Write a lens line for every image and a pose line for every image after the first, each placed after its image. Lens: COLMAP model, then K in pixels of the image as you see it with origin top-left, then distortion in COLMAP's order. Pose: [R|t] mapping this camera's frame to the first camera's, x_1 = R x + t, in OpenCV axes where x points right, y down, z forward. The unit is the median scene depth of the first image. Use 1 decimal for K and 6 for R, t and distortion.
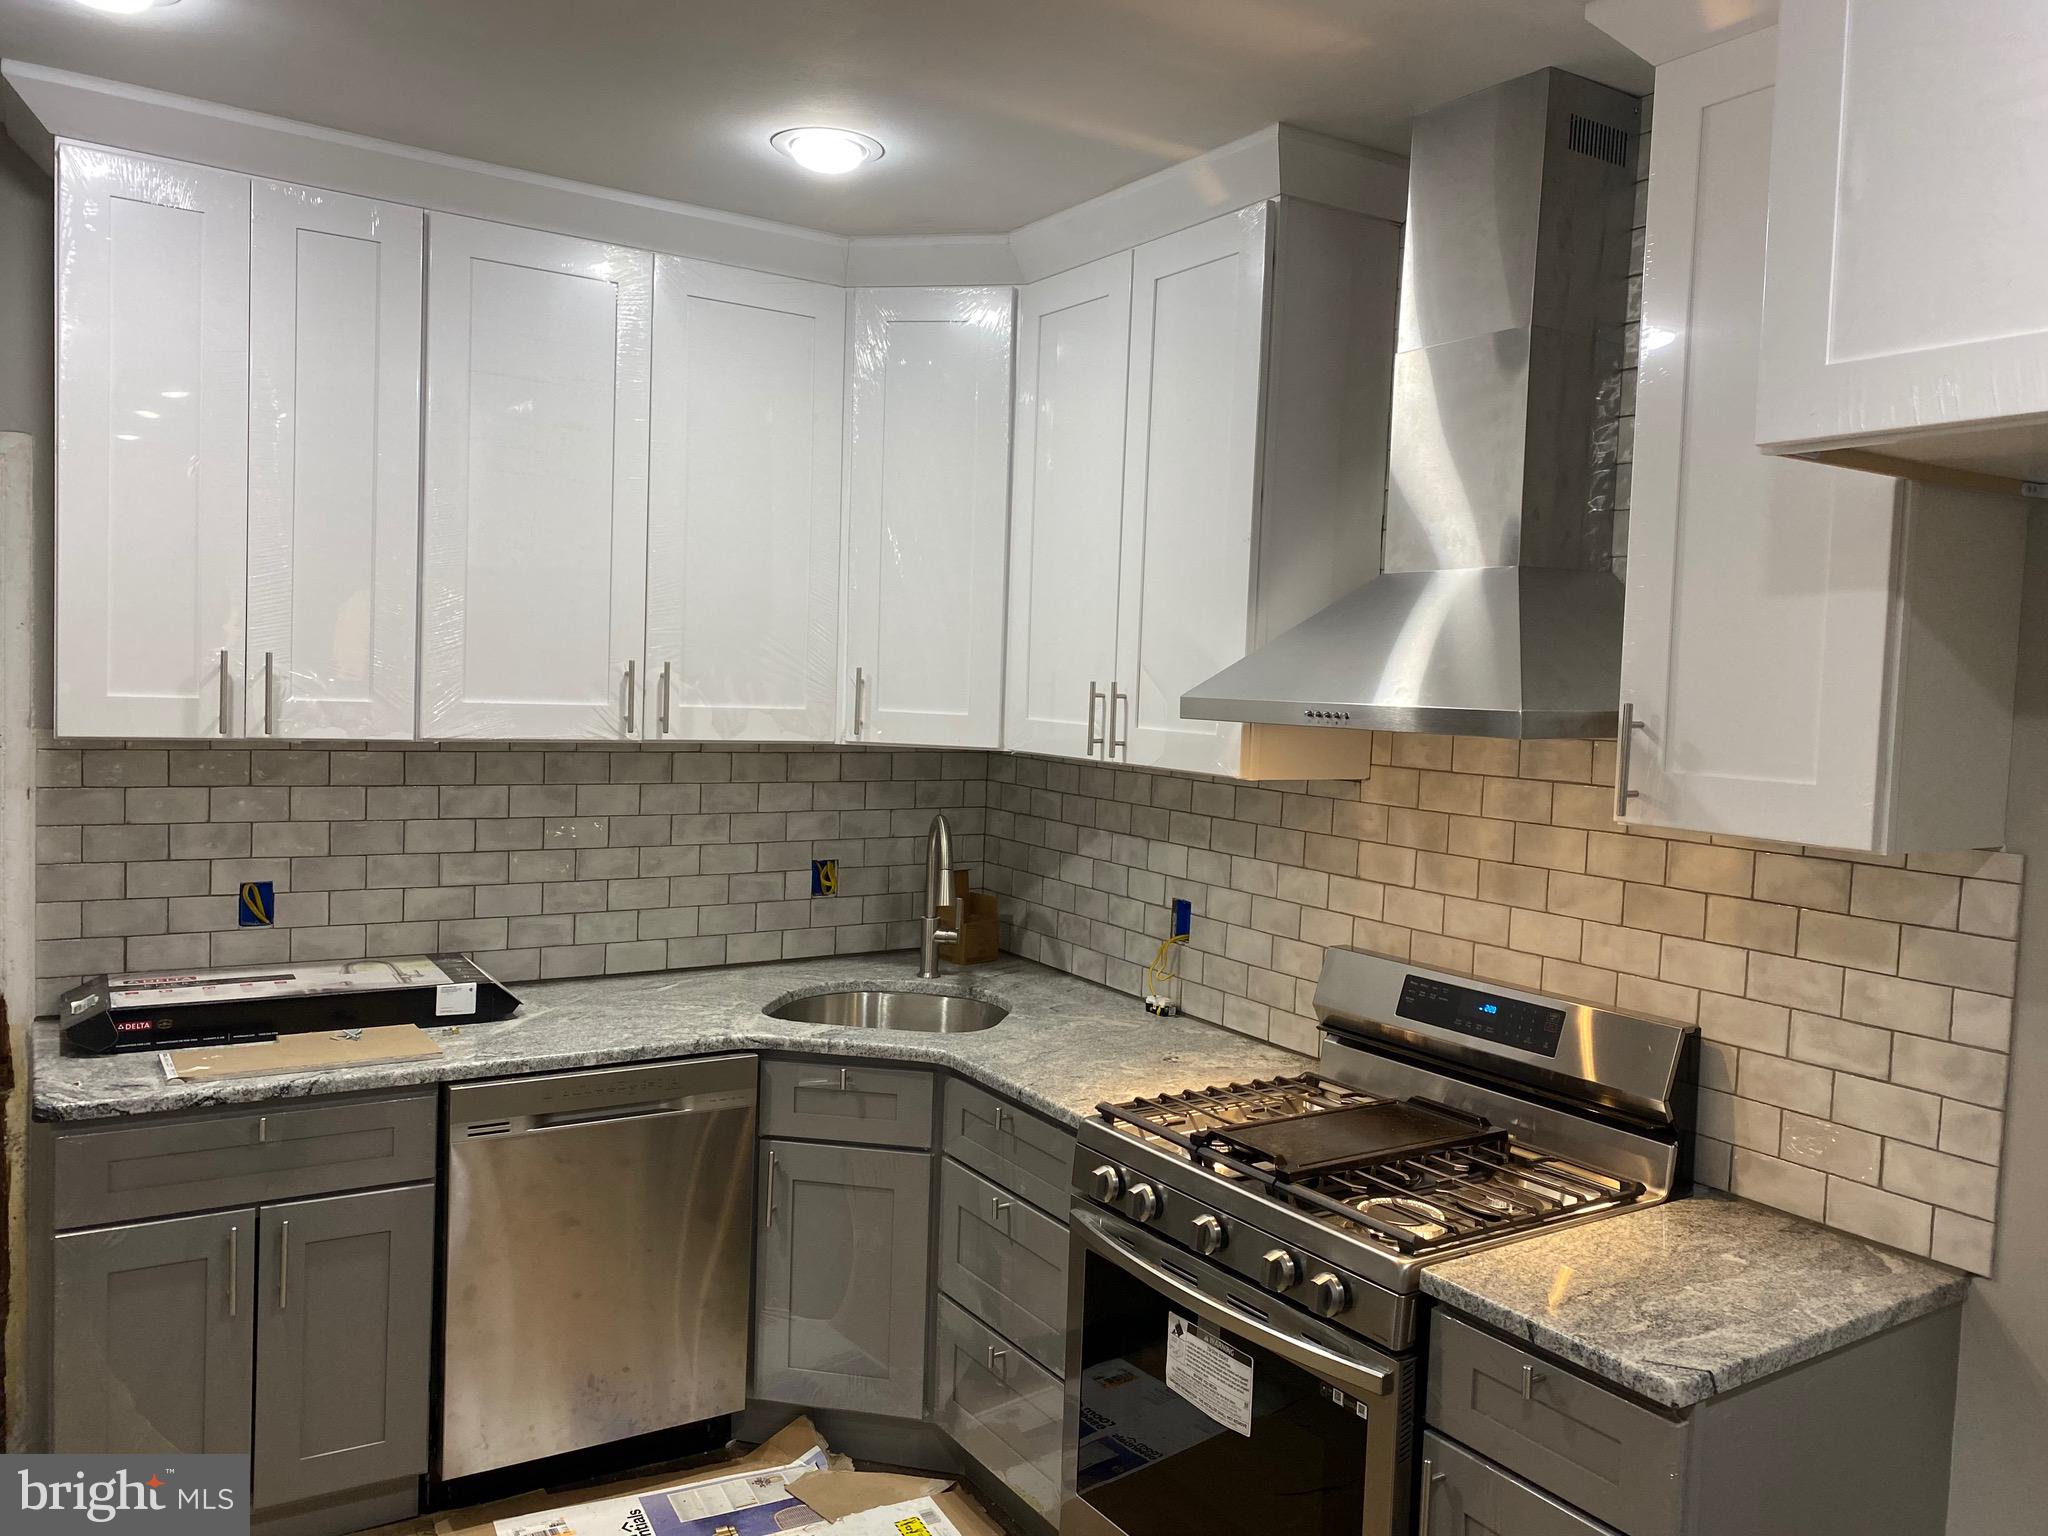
lens RADIAL K [[1536.3, 0, 1058.8], [0, 1536.3, 763.1], [0, 0, 1]] dist [0.010915, -0.000522]
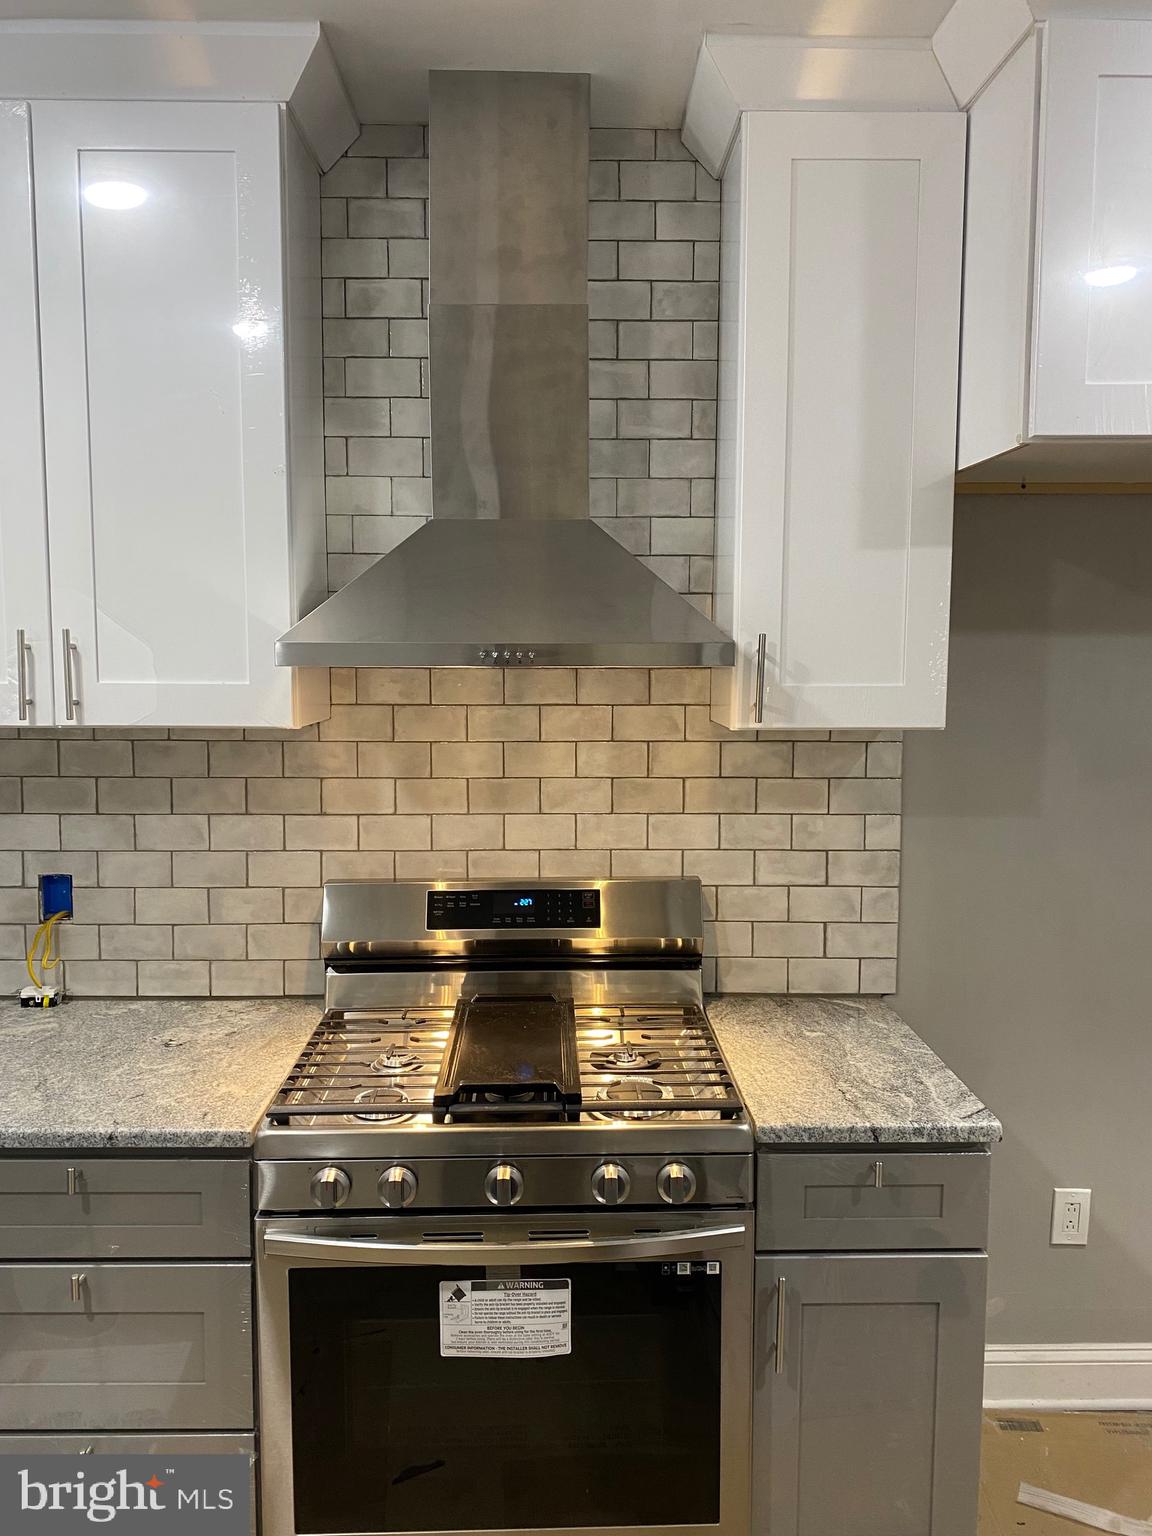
lens RADIAL K [[1170.1, 0, 576.0], [0, 1170.1, 768.0], [0, 0, 1]] dist [0.091875, -0.171977]
pose [[0.540669, -0.128171, 0.831414, -0.391615], [0.066913, 0.991746, 0.109374, -0.033756], [-0.838570, -0.003502, 0.544783, 0.448215]]
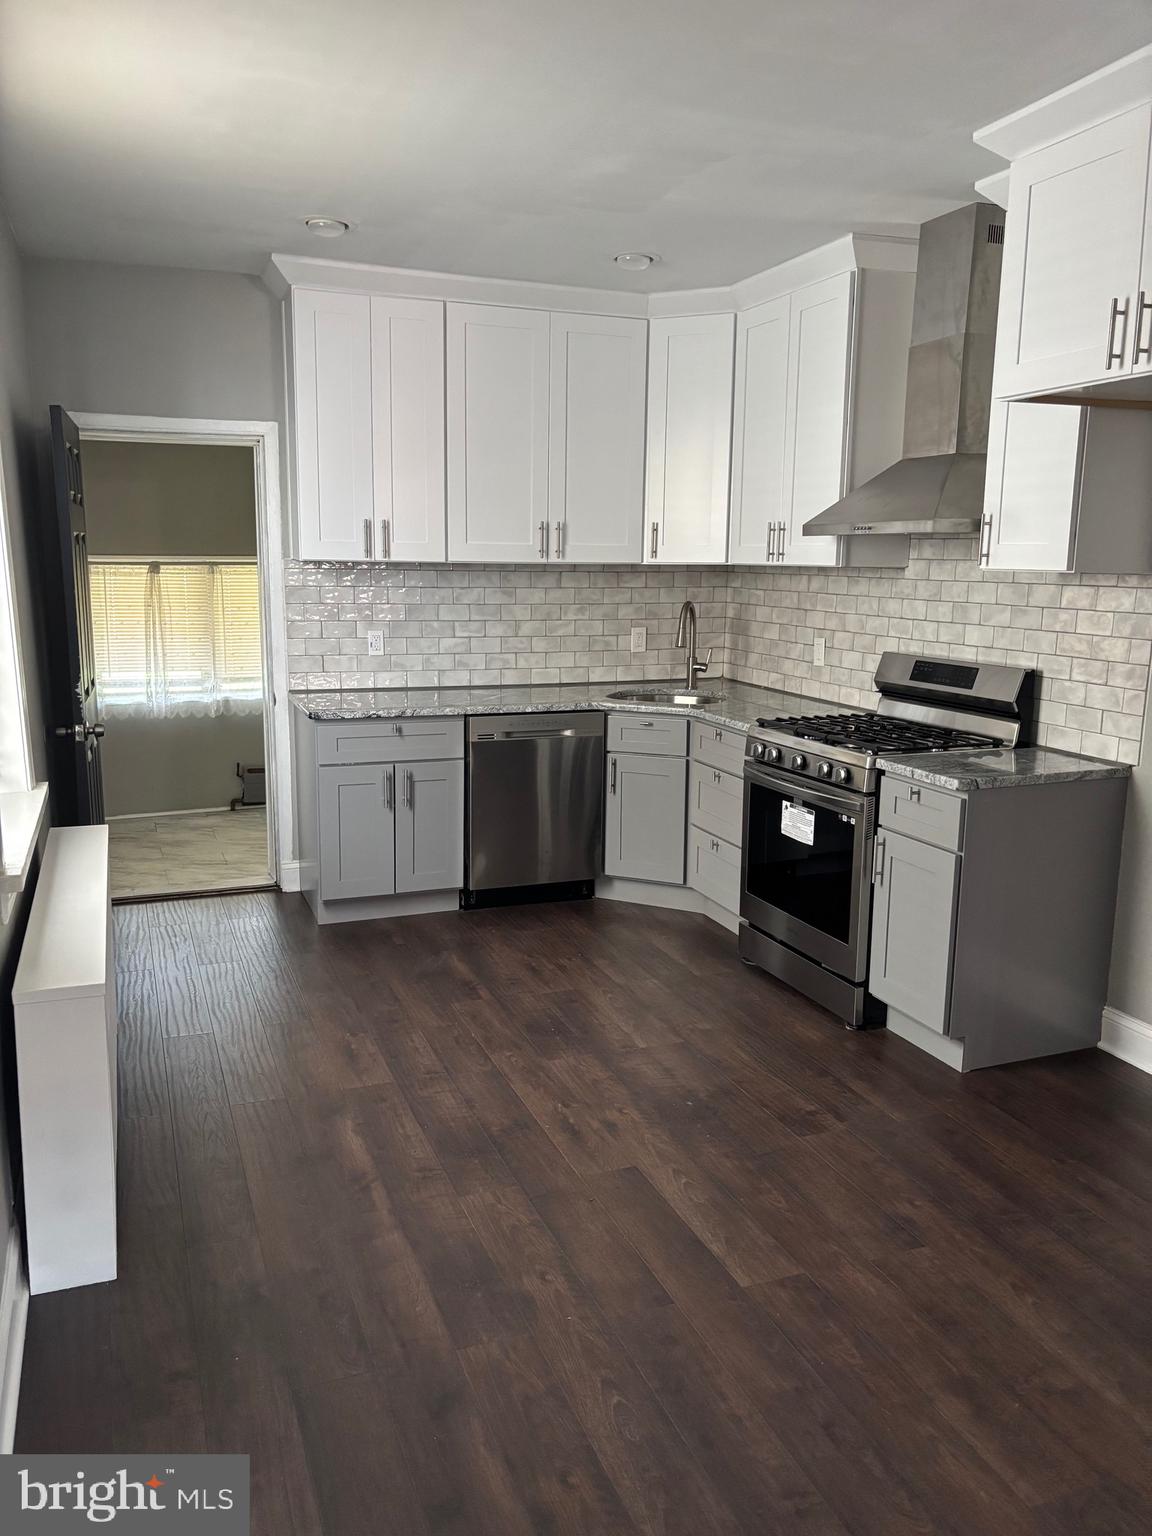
lens RADIAL K [[1173.8, 0, 576.0], [0, 1173.8, 768.0], [0, 0, 1]] dist [0.064401, -0.146610]
pose [[0.974571, 0.013157, -0.223691, 0.136996], [0.012373, 0.993592, 0.112346, 0.095730], [0.223735, -0.112257, 0.968164, -0.619955]]
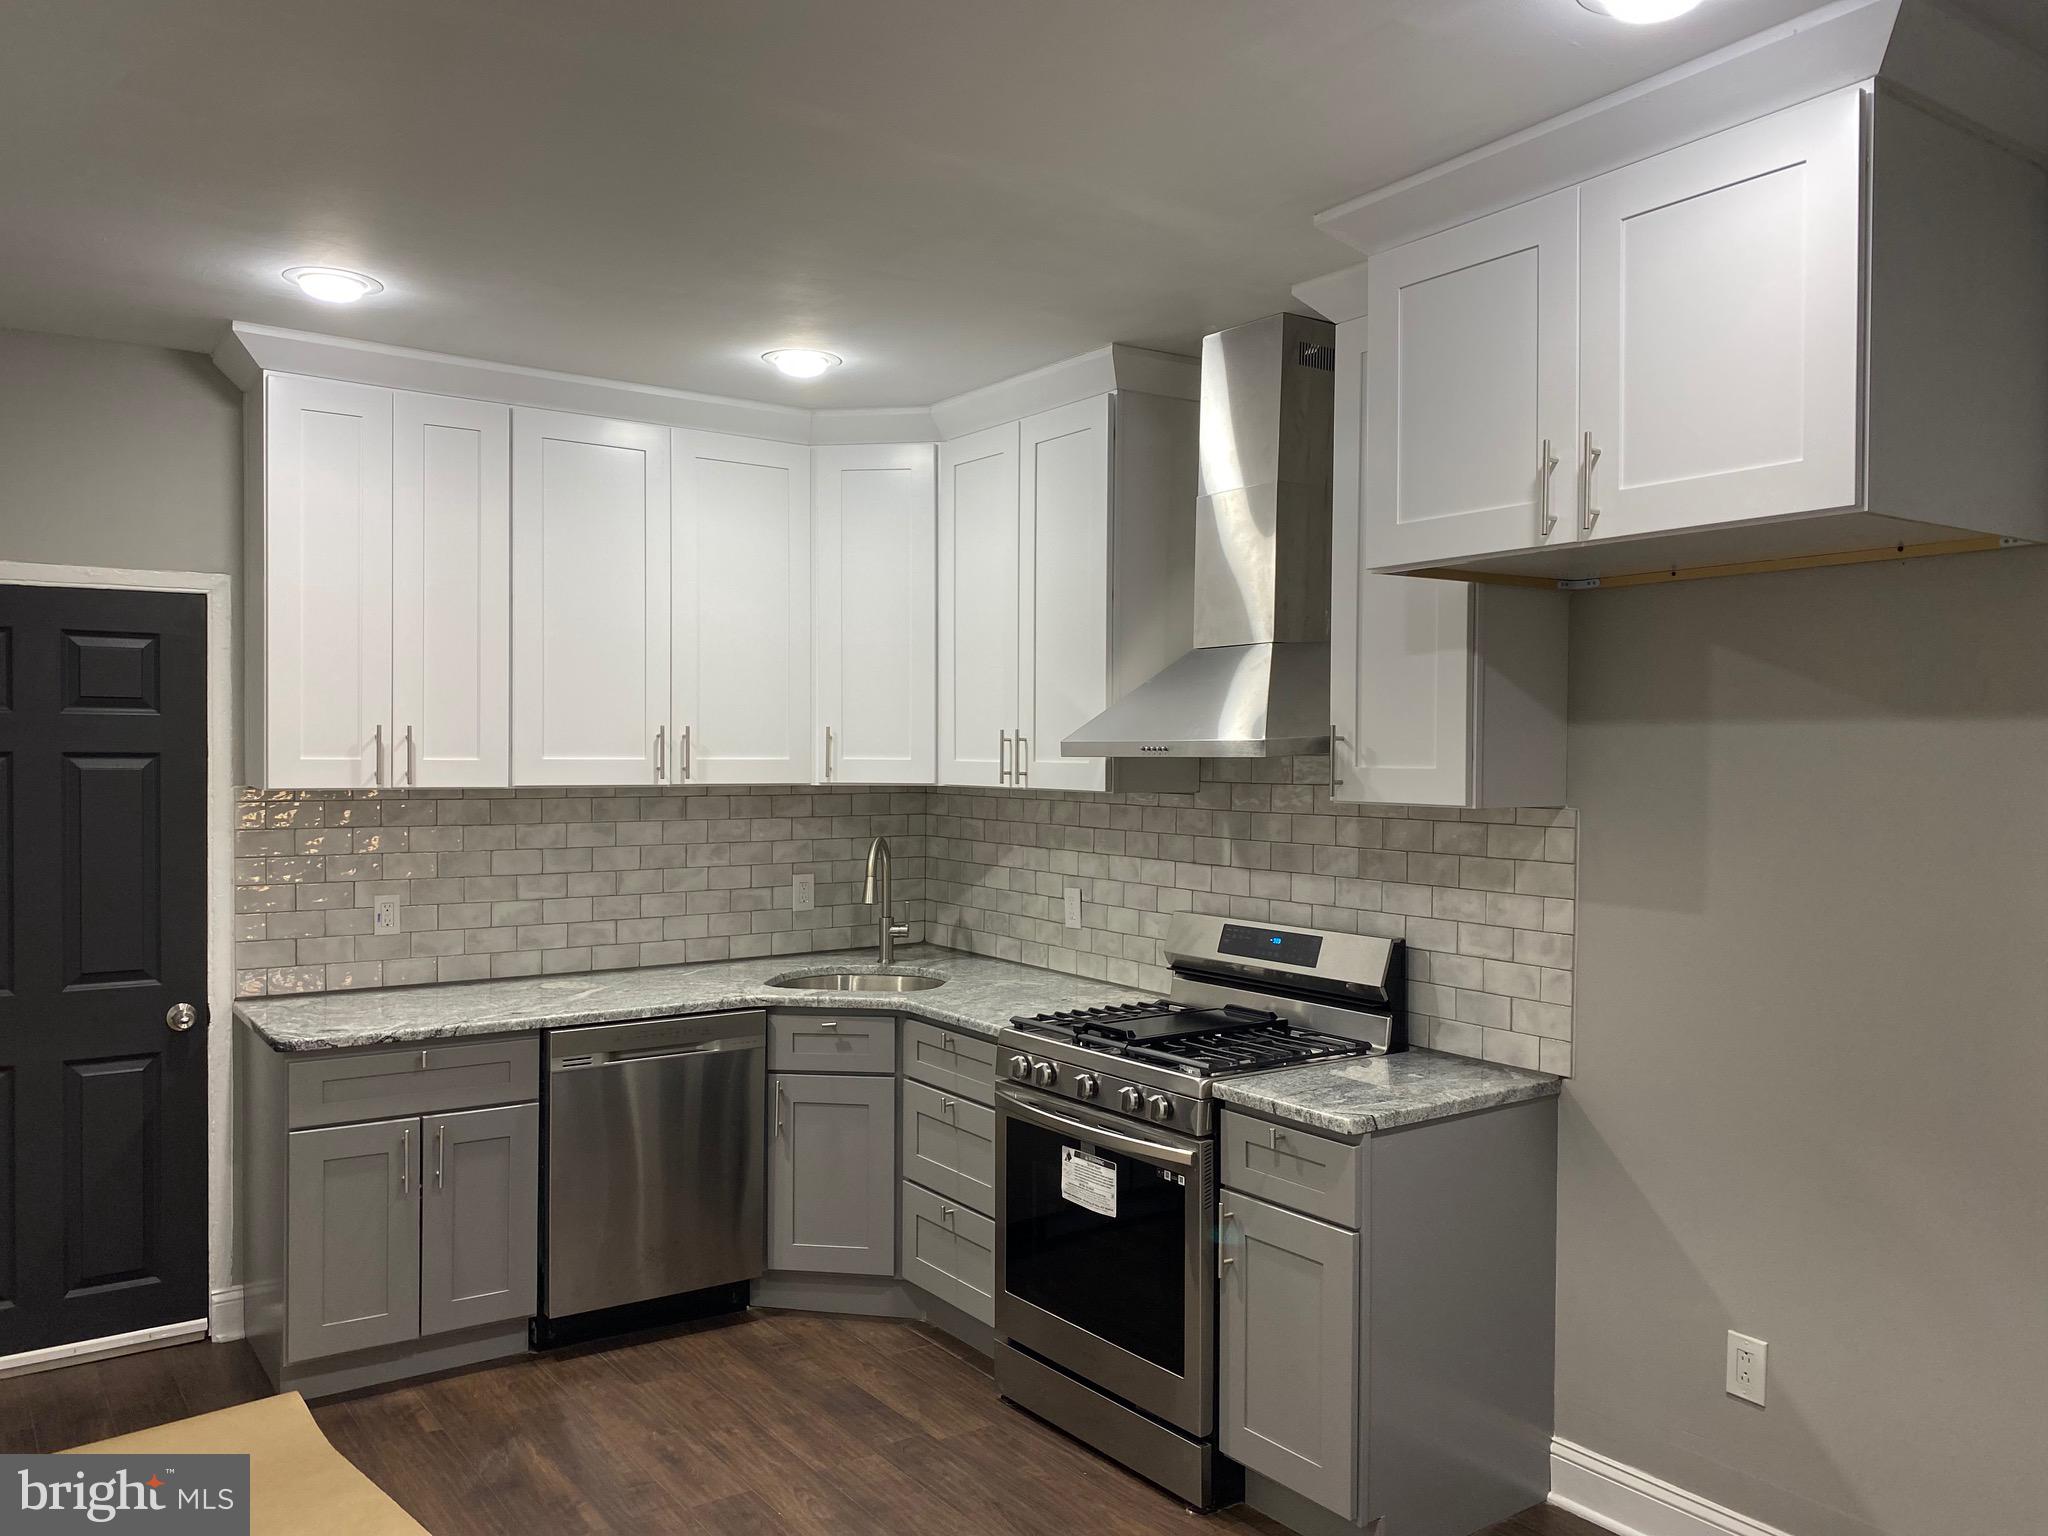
lens RADIAL K [[1560.1, 0, 1024.0], [0, 1560.1, 768.0], [0, 0, 1]] dist [0.091875, -0.171977]
pose [[0.999229, -0.032382, 0.022194, 0.010964], [0.033346, 0.998452, -0.044510, 0.049676], [-0.020719, 0.045215, 0.998762, -0.449706]]
